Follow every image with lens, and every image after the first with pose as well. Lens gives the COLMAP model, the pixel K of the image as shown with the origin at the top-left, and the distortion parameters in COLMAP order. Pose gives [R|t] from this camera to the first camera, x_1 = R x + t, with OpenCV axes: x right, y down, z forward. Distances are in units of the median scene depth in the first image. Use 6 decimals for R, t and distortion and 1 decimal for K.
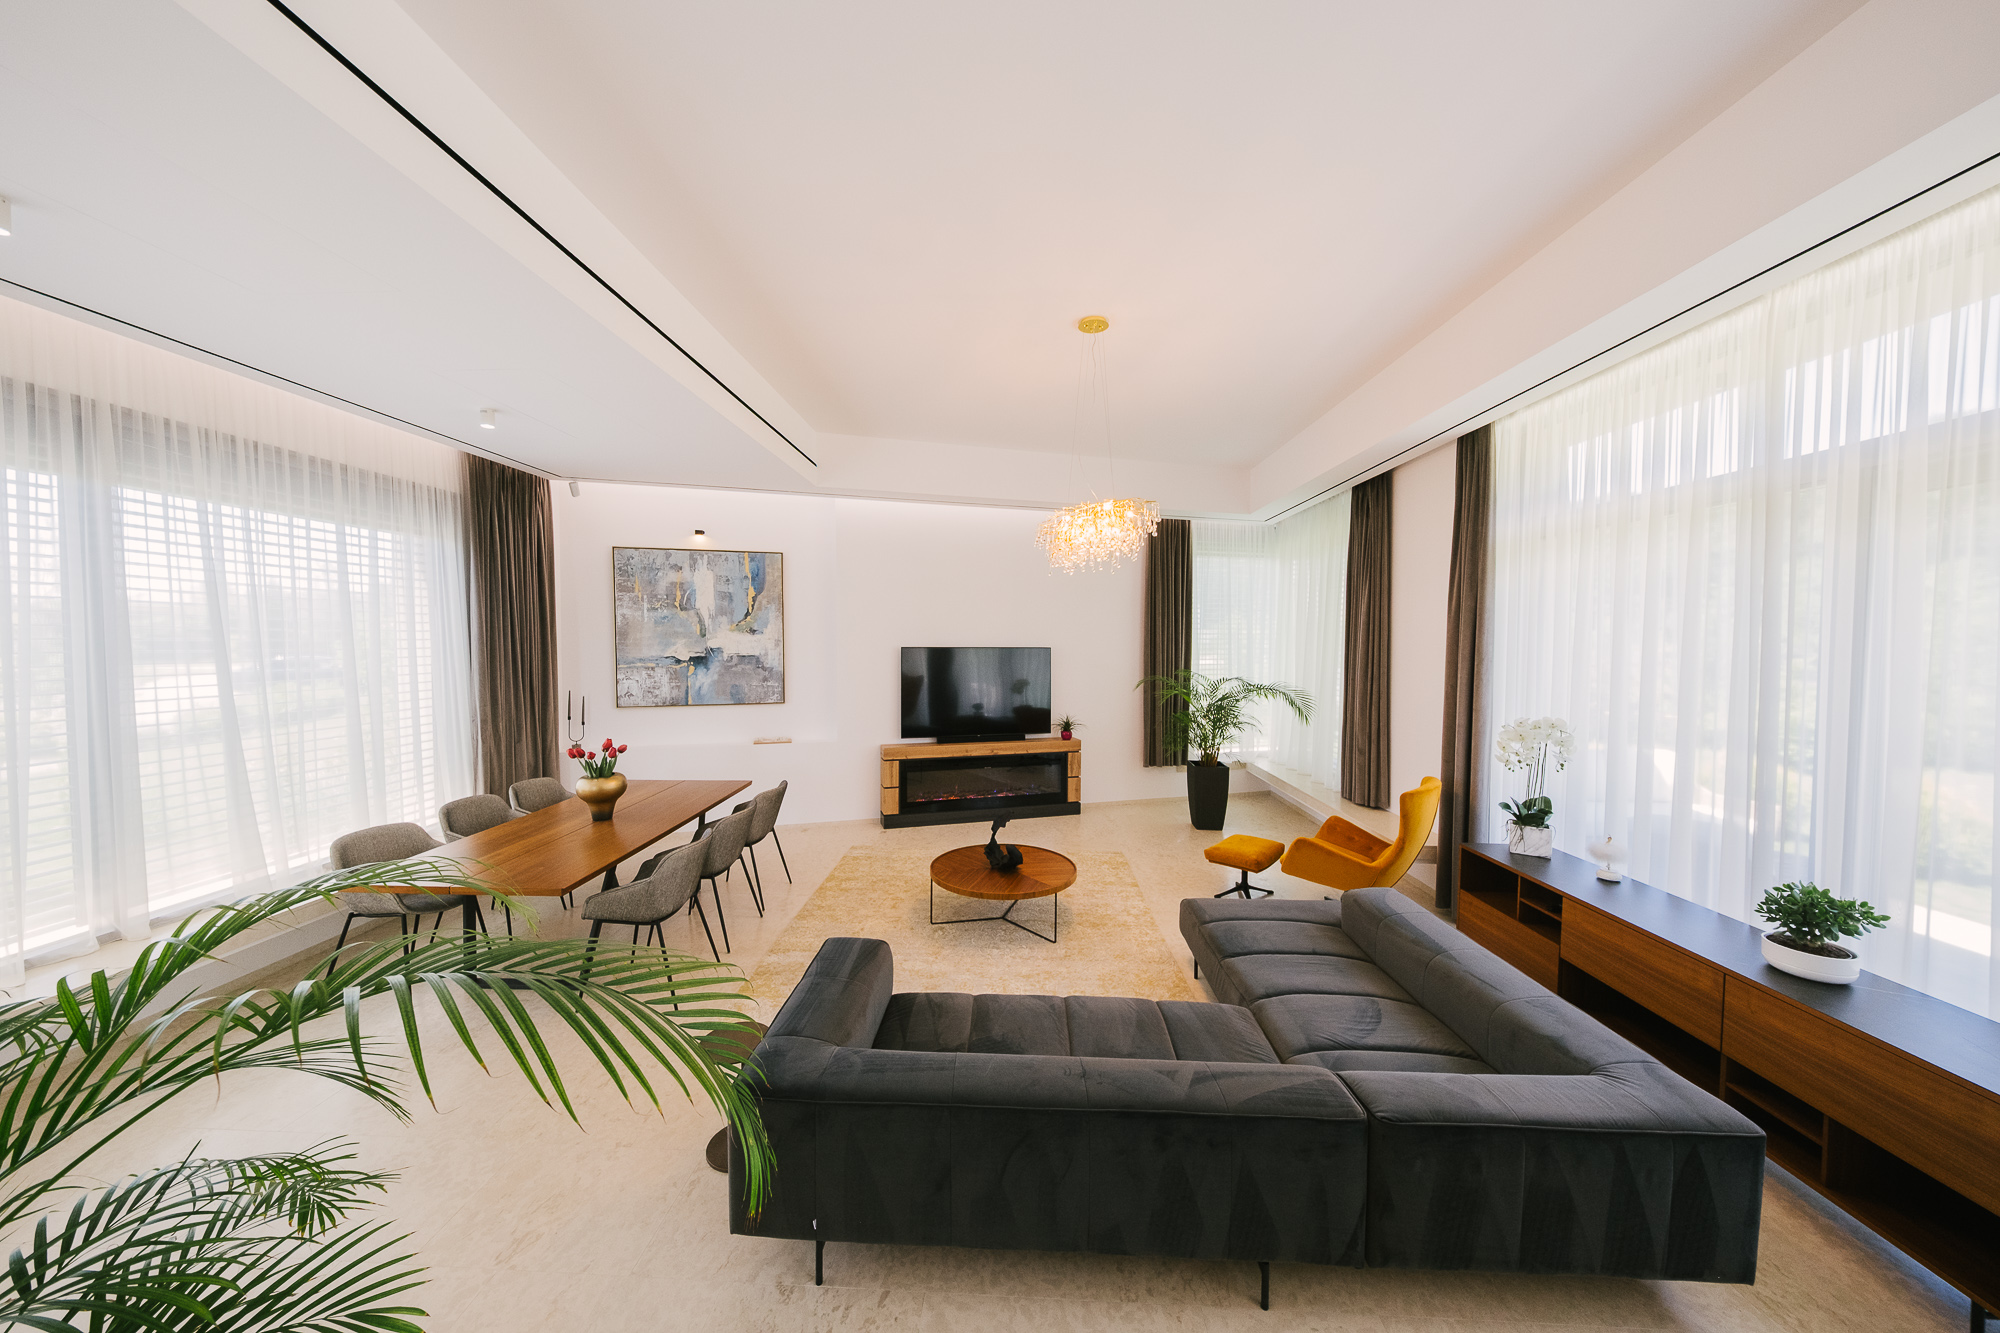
lens RADIAL K [[670.0, 0, 989.1], [0, 670.0, 666.1], [0, 0, 1]] dist [-0.000754, 0.000699]
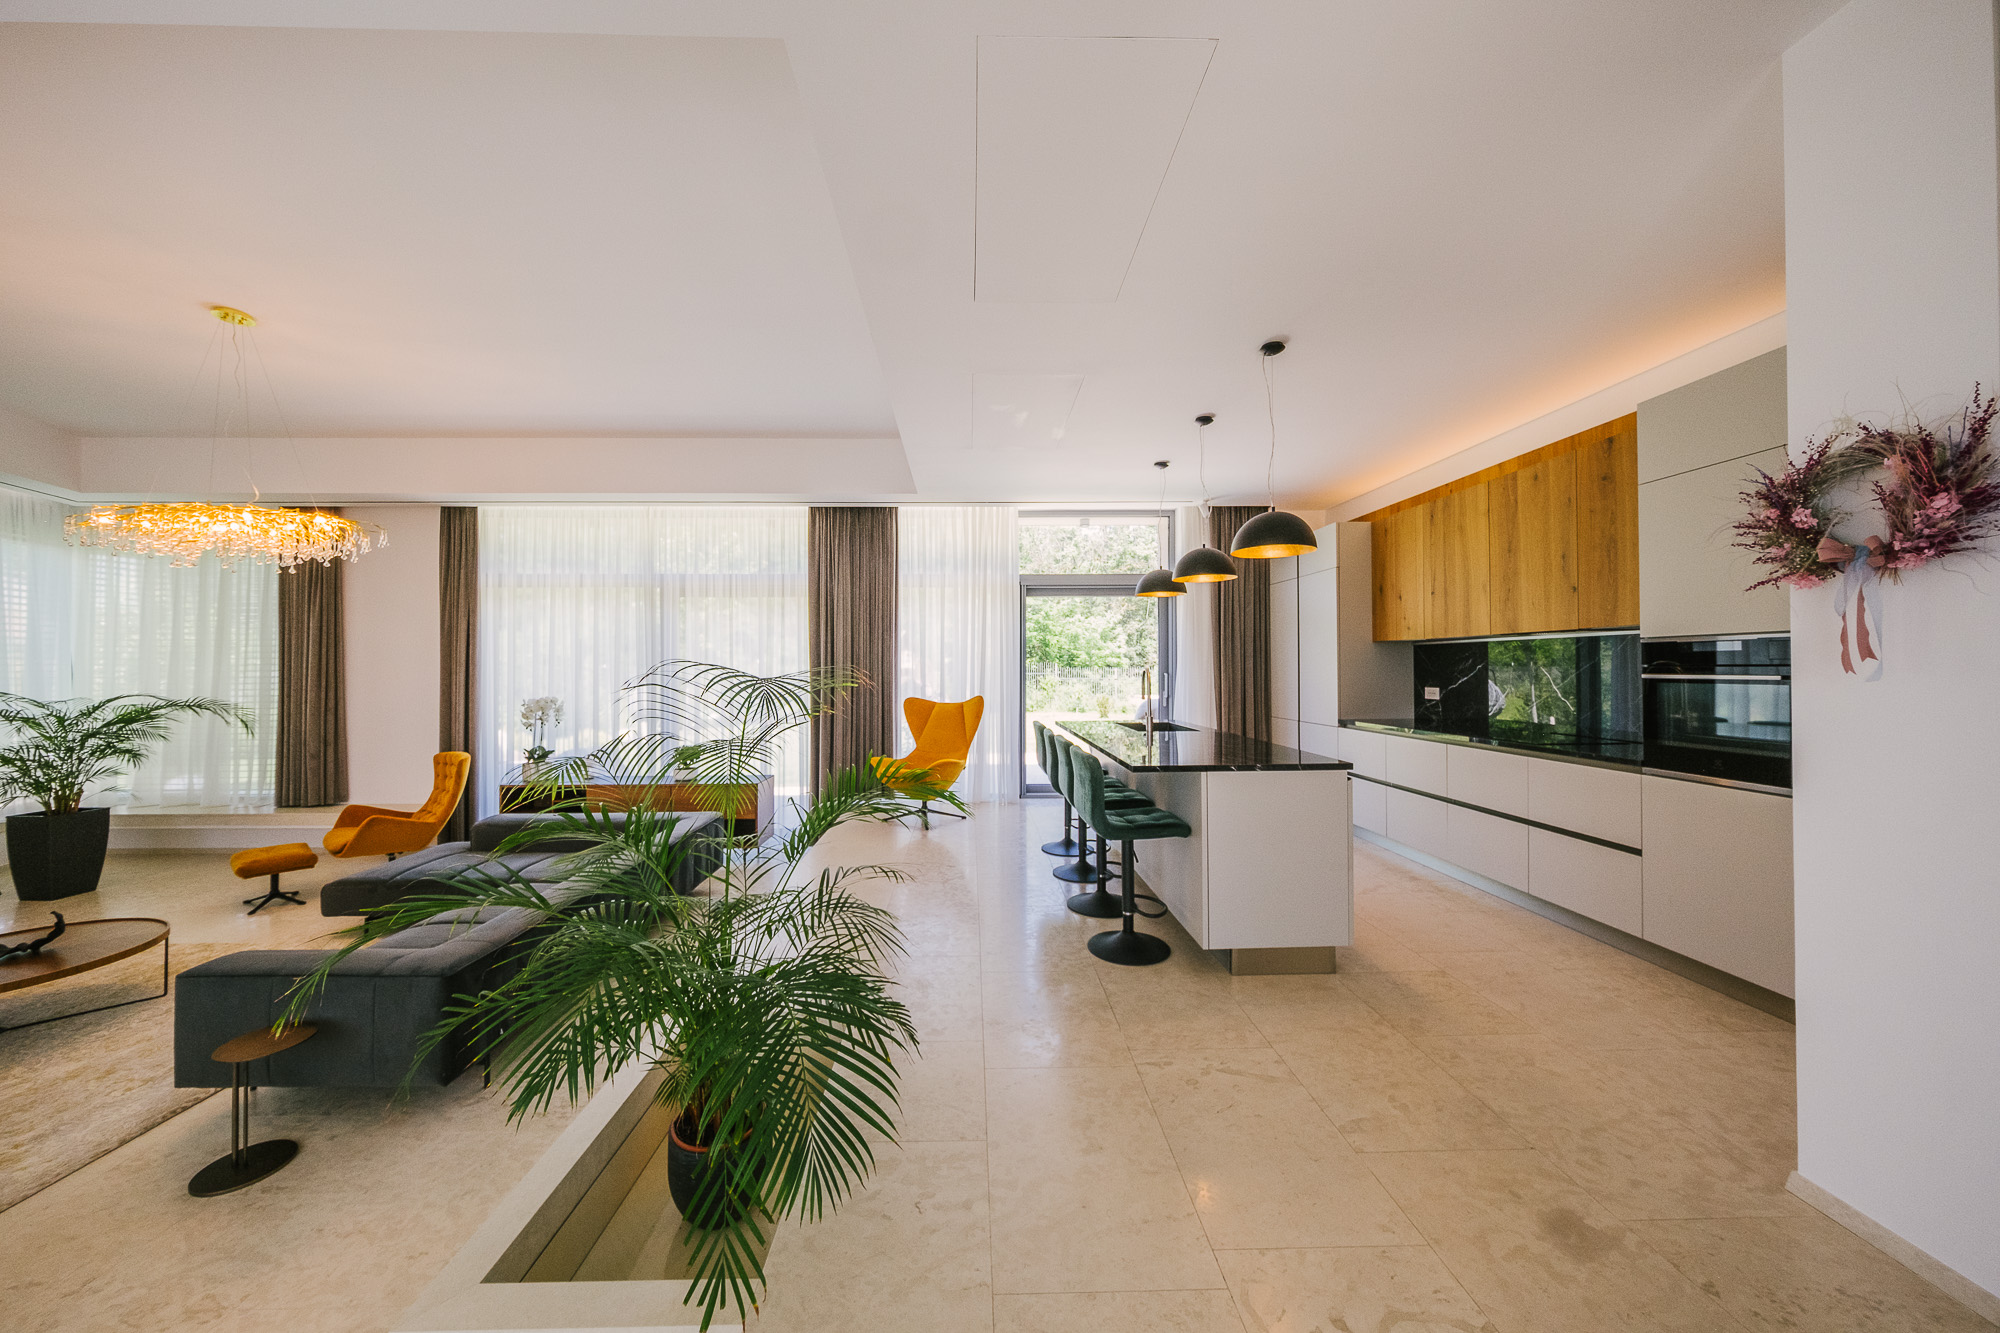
lens RADIAL K [[670.0, 0, 980.8], [0, 670.0, 663.2], [0, 0, 1]] dist [-0.000754, 0.000699]
pose [[-0.059835, 0.004343, 0.998199, -0.524895], [0.040111, 0.999193, -0.001943, 0.022433], [-0.997402, 0.039922, -0.059961, 0.004222]]
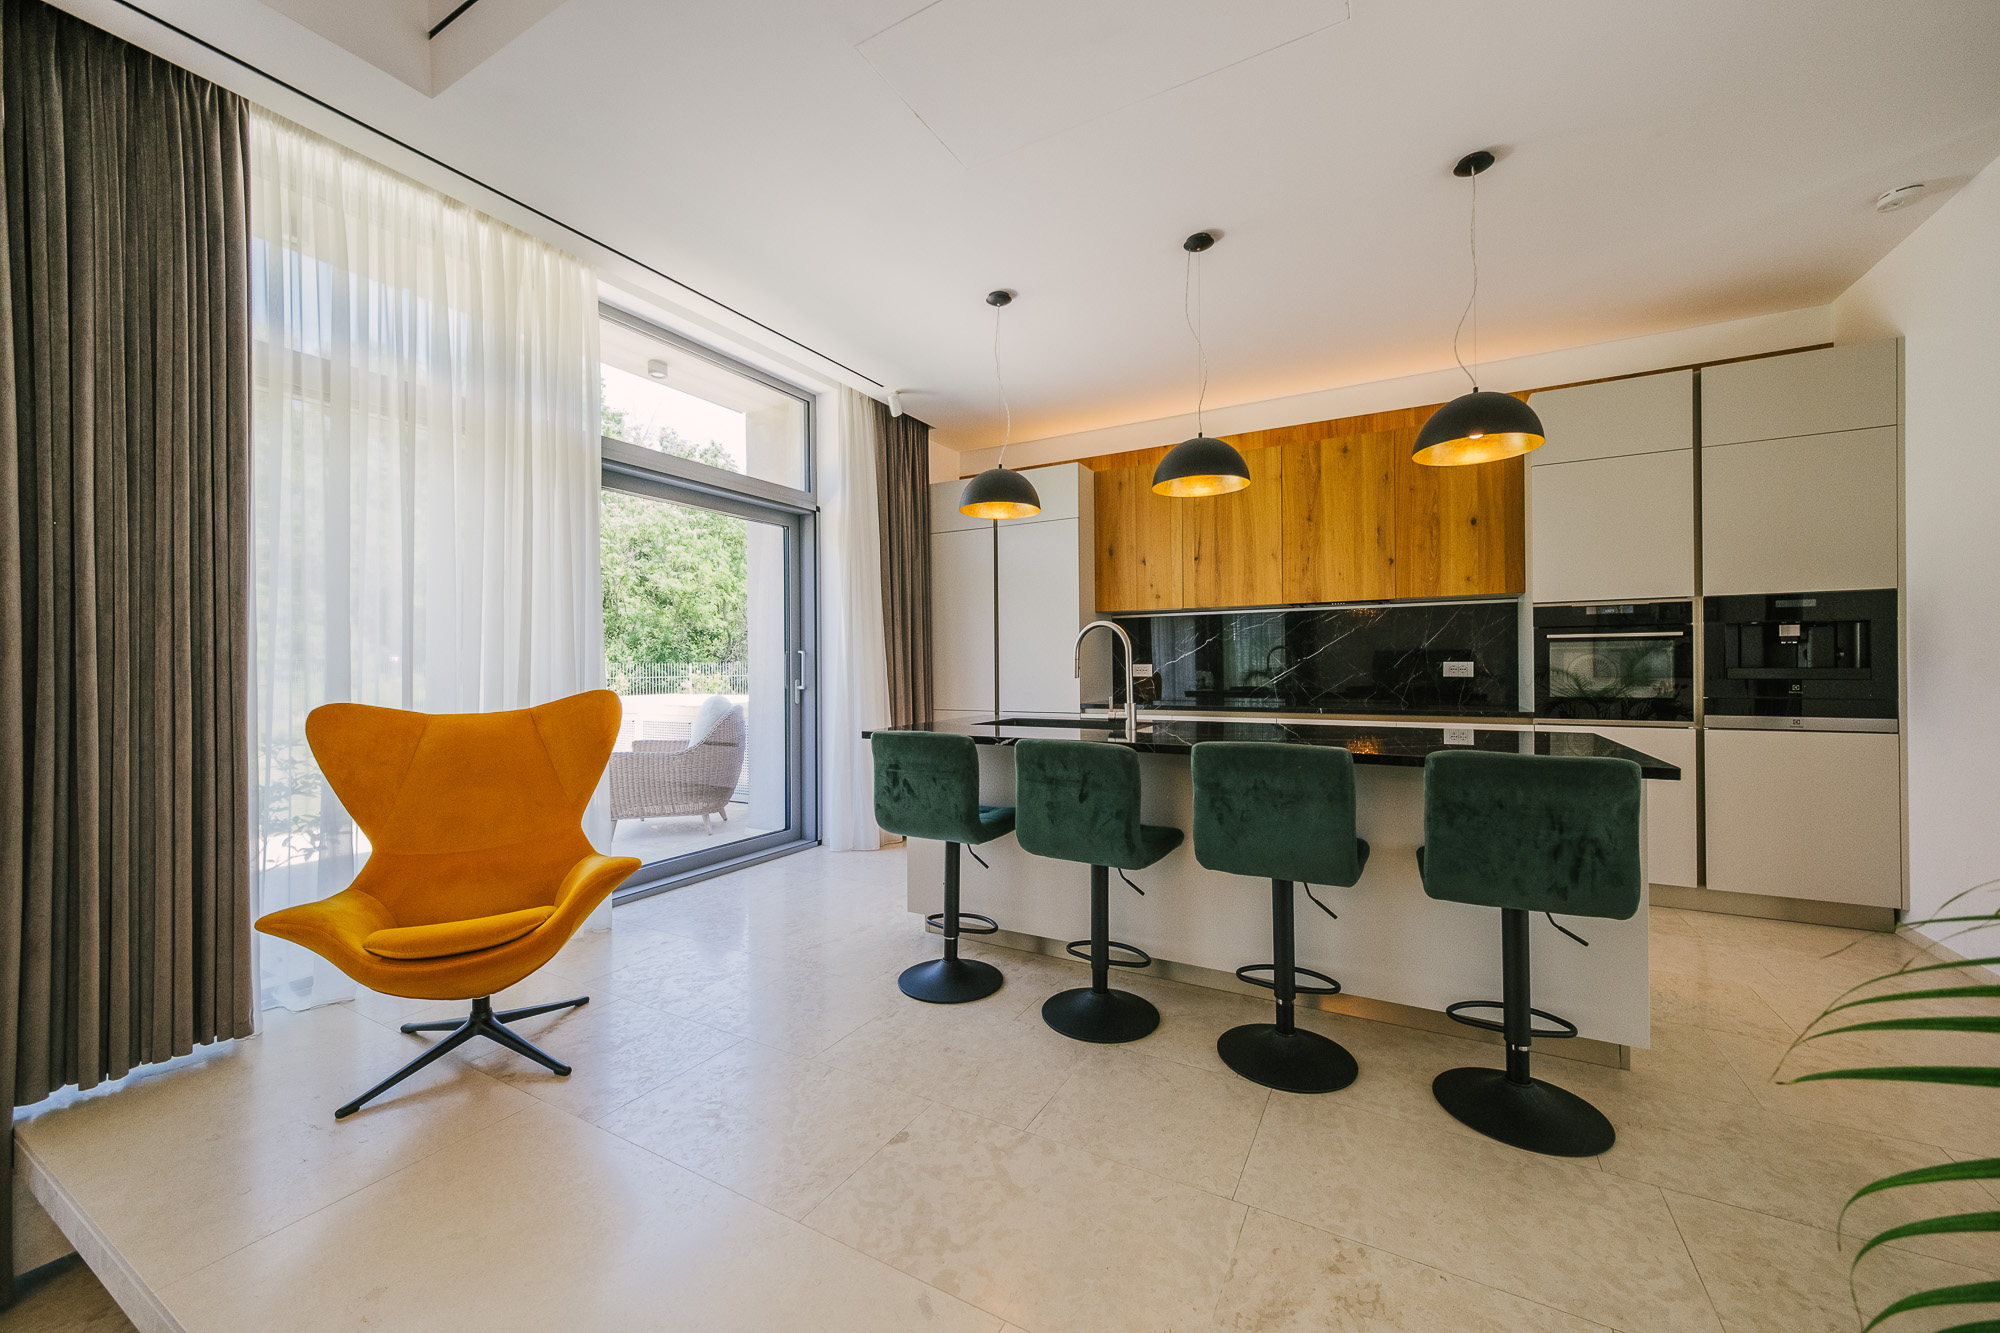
lens RADIAL K [[754.3, 0, 986.8], [0, 754.3, 670.0], [0, 0, 1]] dist [0.002178, 0.000394]
pose [[-0.887788, 0.001951, 0.460248, -0.003618], [0.021844, 0.999043, 0.037901, 0.041869], [-0.459733, 0.043701, -0.886981, 0.226990]]
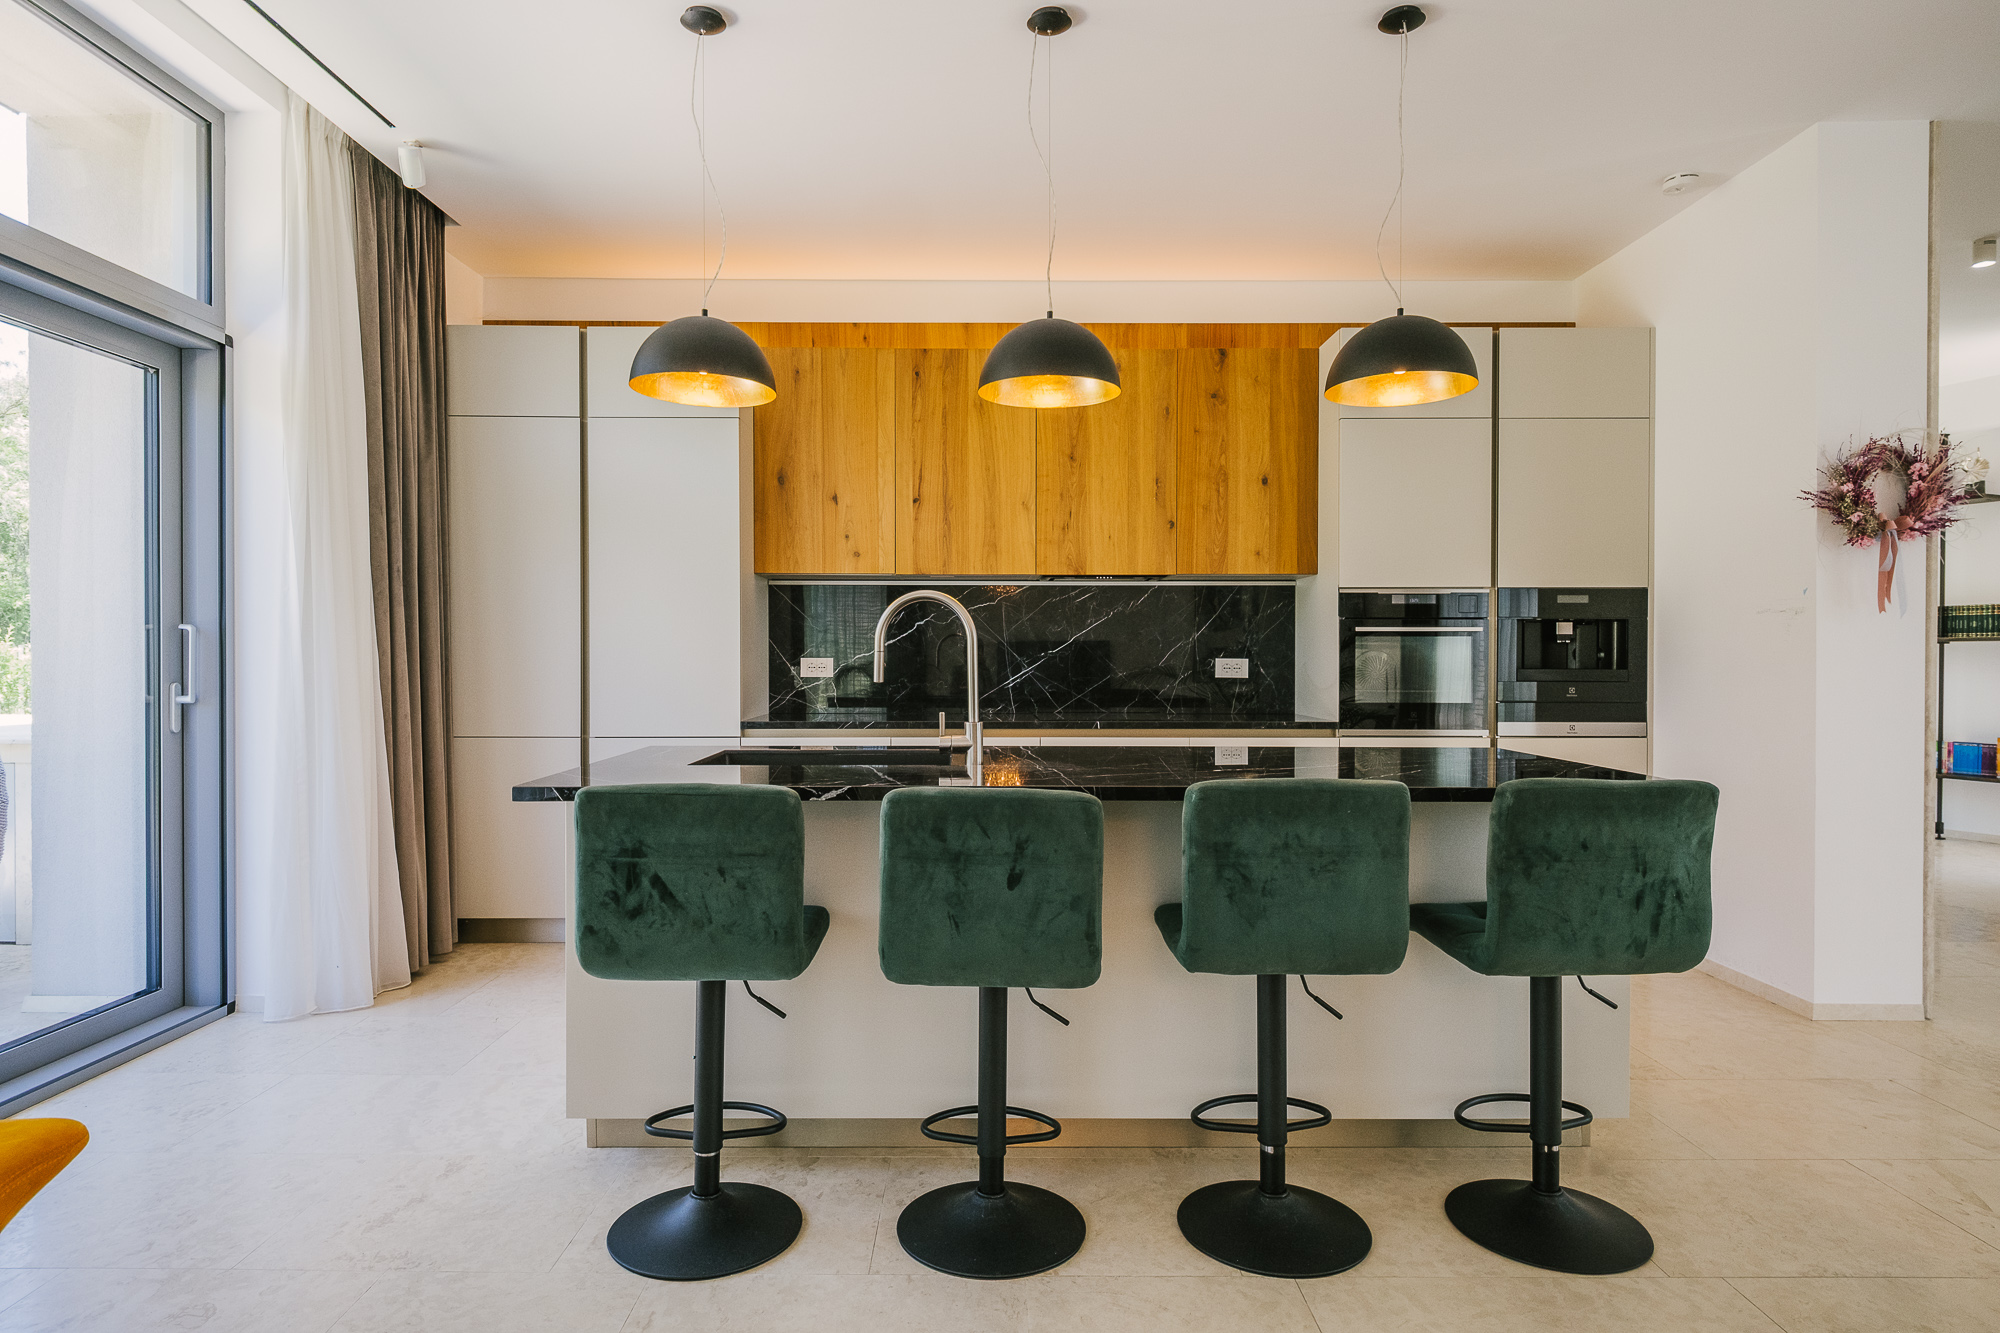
lens RADIAL K [[1120.7, 0, 983.8], [0, 1120.7, 675.6], [0, 0, 1]] dist [0.013900, -0.012119]
pose [[-0.999307, -0.003368, -0.037060, 0.133898], [-0.005323, 0.998592, 0.052788, 0.040744], [0.036830, 0.052948, -0.997918, 0.211689]]
